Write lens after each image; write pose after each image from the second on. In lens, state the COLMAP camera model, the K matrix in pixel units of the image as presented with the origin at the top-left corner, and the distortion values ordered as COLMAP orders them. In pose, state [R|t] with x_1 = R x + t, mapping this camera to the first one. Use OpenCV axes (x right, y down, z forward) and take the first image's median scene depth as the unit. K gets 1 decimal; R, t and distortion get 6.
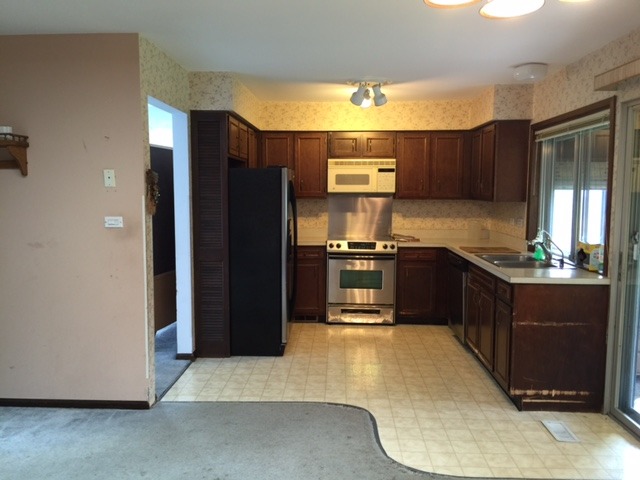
lens RADIAL K [[543.0, 0, 317.3], [0, 543.0, 242.0], [0, 0, 1]] dist [0.065133, -0.094908]
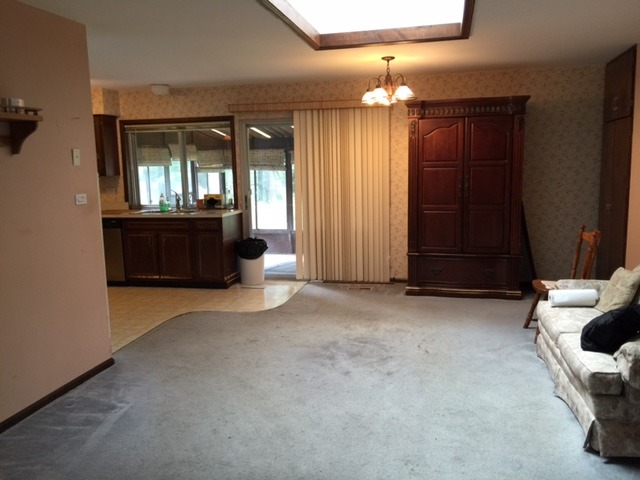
lens RADIAL K [[543.0, 0, 323.1], [0, 543.0, 238.7], [0, 0, 1]] dist [0.065133, -0.094908]
pose [[0.181952, -0.144973, 0.972562, -0.963581], [0.122927, 0.984666, 0.123780, -0.025373], [-0.975593, 0.097032, 0.196983, 0.251369]]
